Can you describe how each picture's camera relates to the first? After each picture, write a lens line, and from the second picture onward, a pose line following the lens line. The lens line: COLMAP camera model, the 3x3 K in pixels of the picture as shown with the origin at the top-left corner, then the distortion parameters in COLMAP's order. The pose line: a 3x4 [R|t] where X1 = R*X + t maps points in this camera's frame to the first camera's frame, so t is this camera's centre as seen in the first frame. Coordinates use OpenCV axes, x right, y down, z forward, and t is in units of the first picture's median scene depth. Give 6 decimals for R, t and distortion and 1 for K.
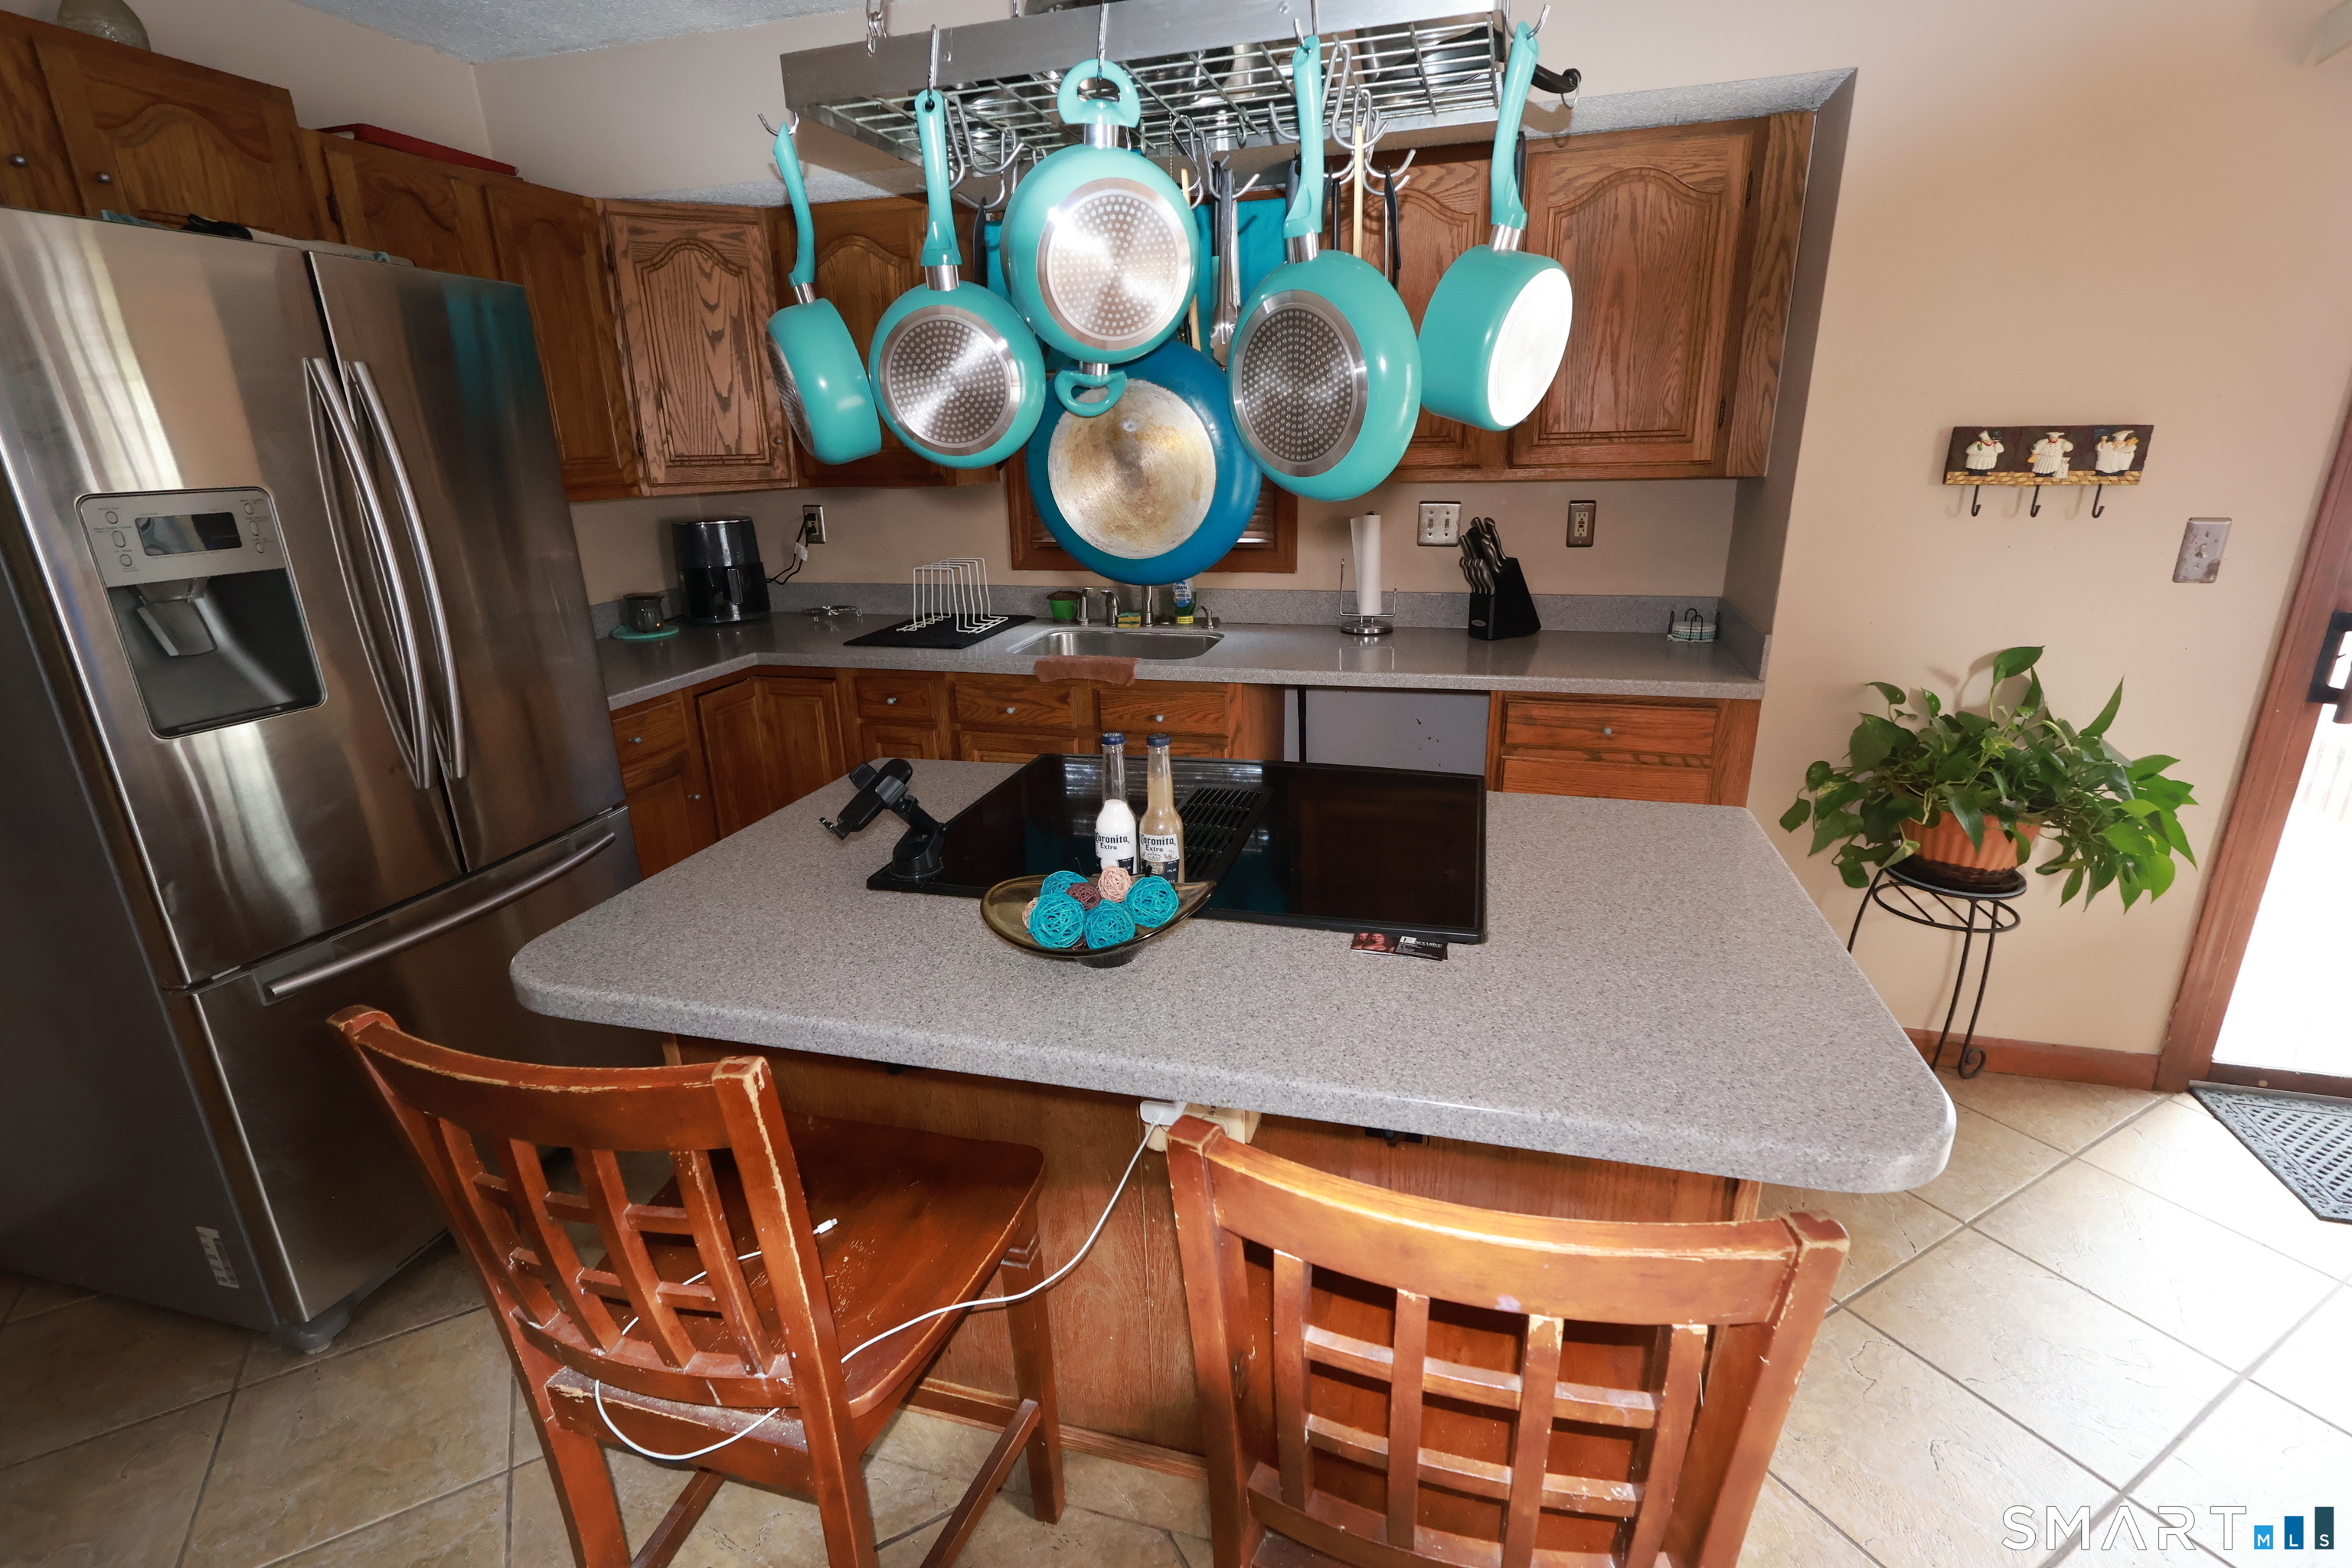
lens RADIAL K [[1091.2, 0, 1179.5], [0, 1091.2, 801.1], [0, 0, 1]] dist [-0.005306, 0.000183]
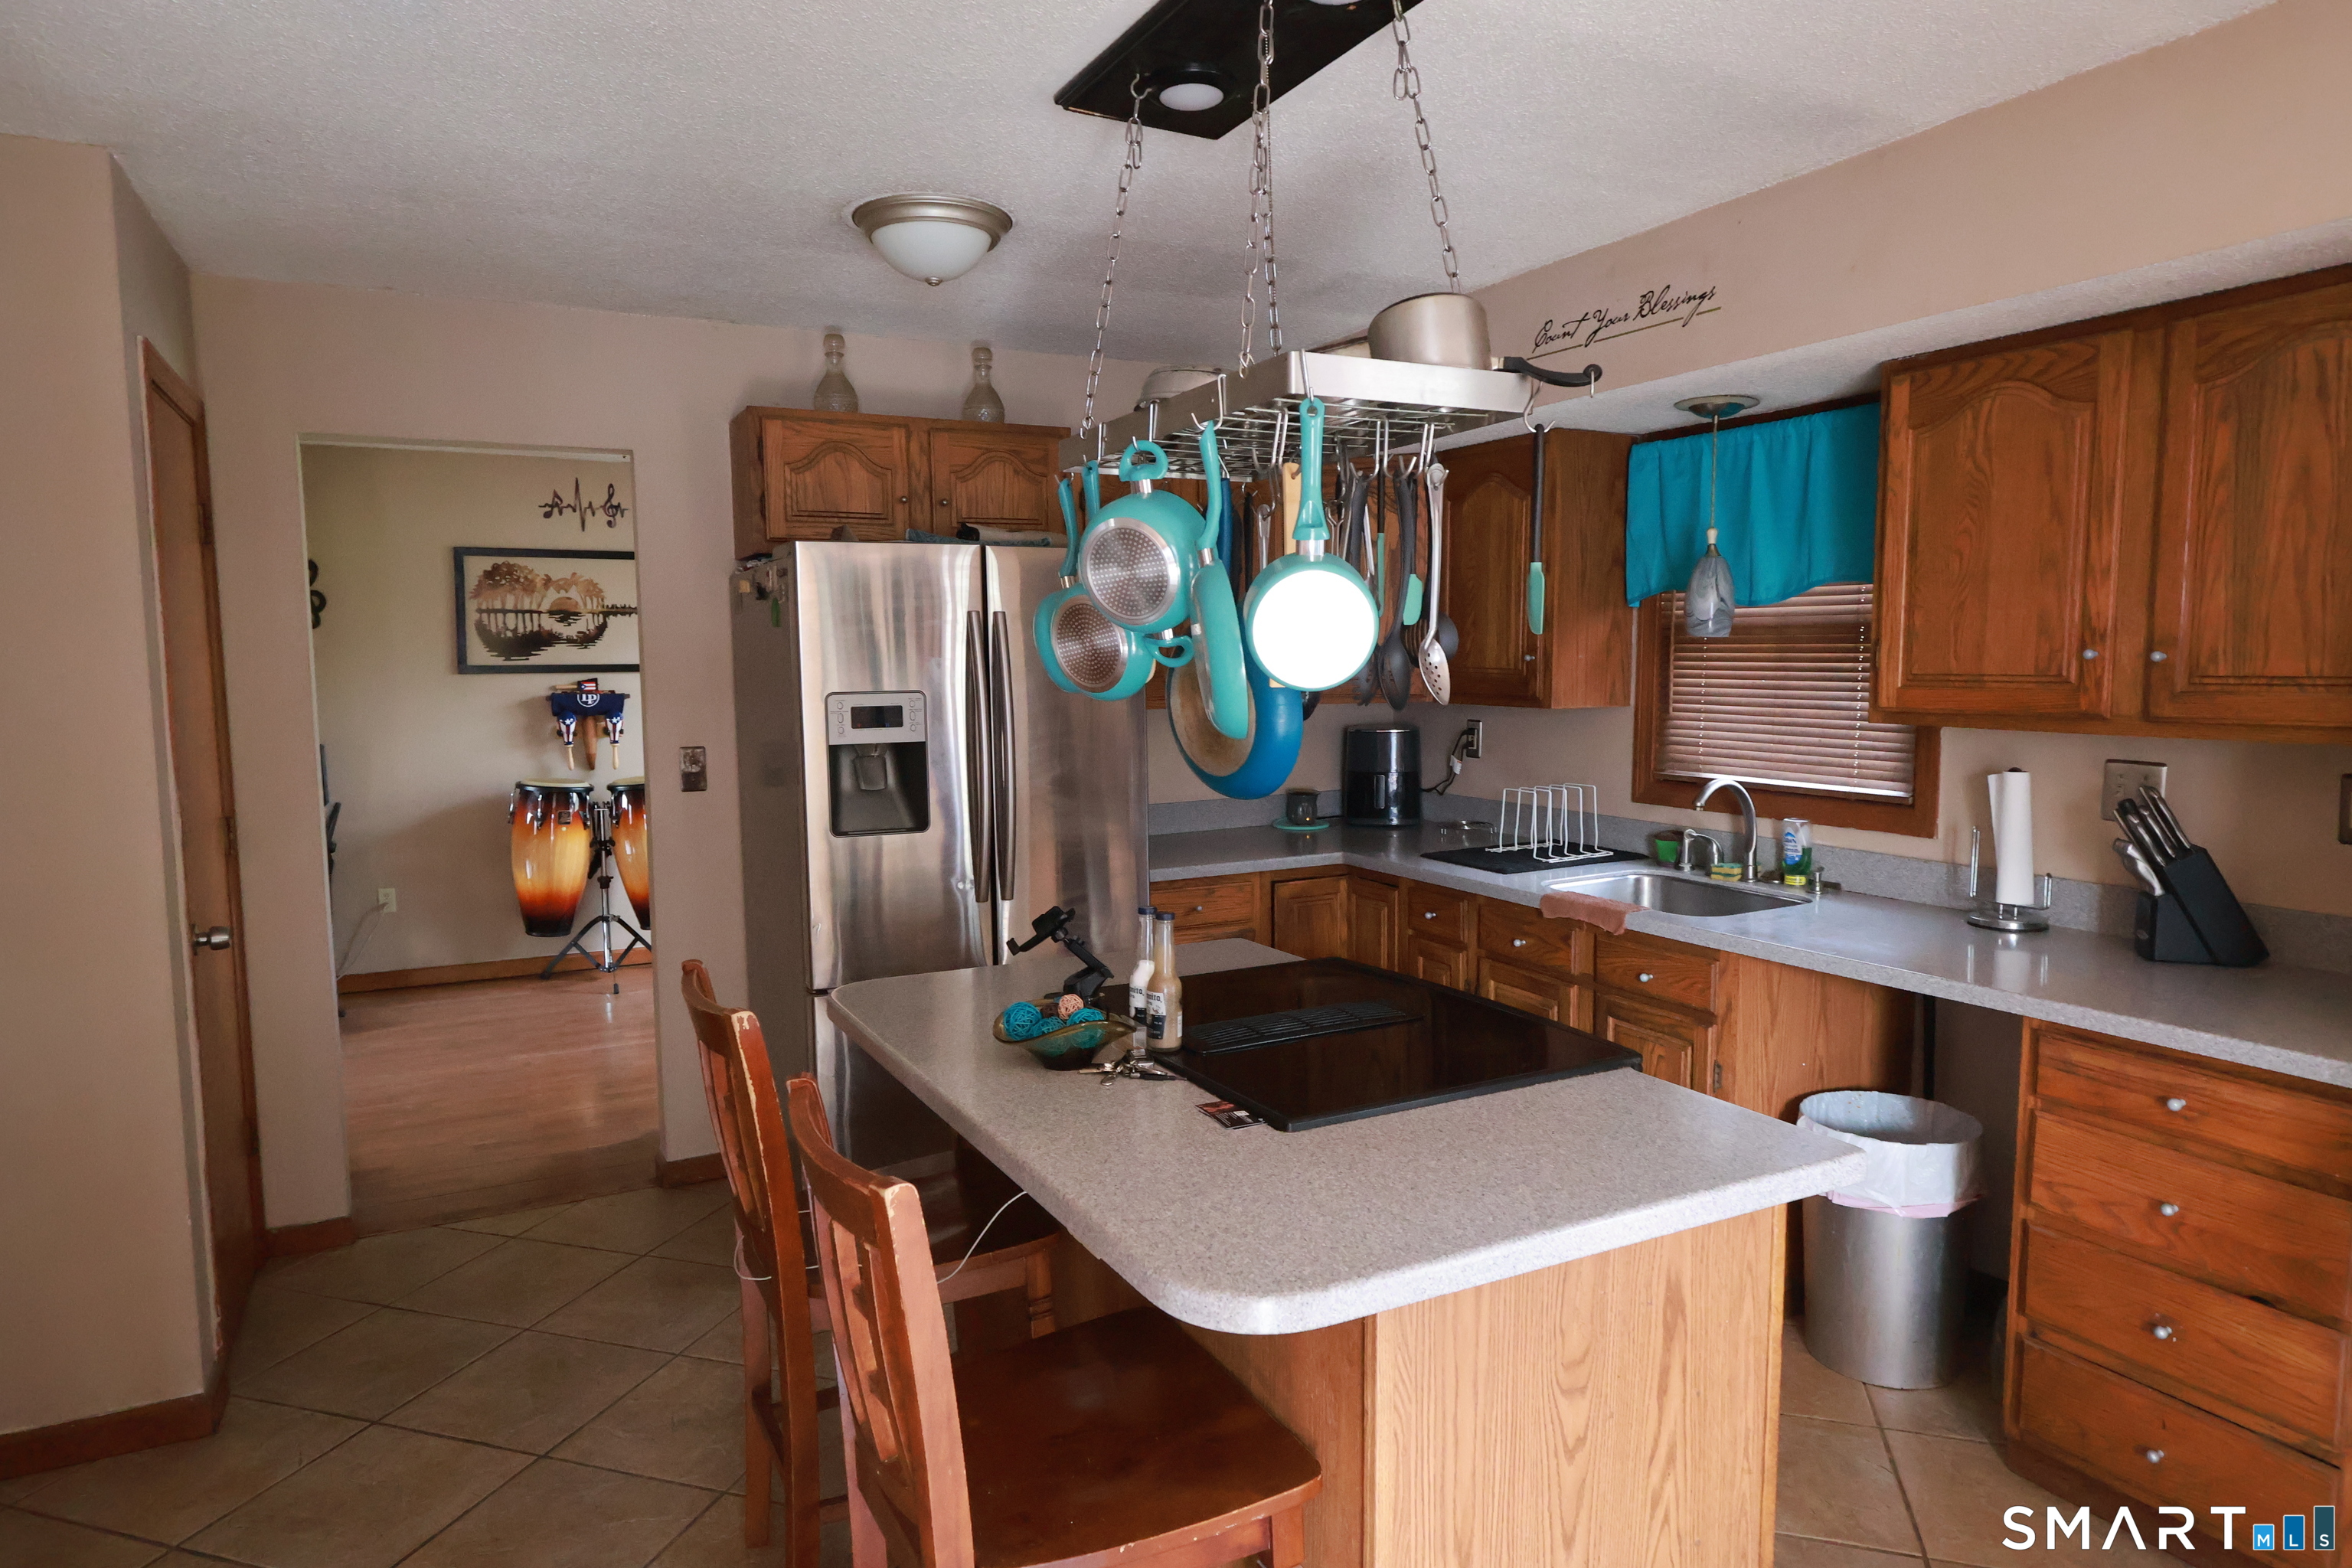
lens RADIAL K [[1416.9, 0, 1170.1], [0, 1416.9, 782.8], [0, 0, 1]] dist [0.008122, 0.001892]
pose [[0.679595, 0.083225, -0.728852, 0.501547], [-0.236630, 0.965306, -0.110412, -0.010603], [0.694376, 0.247503, 0.675710, -0.058091]]
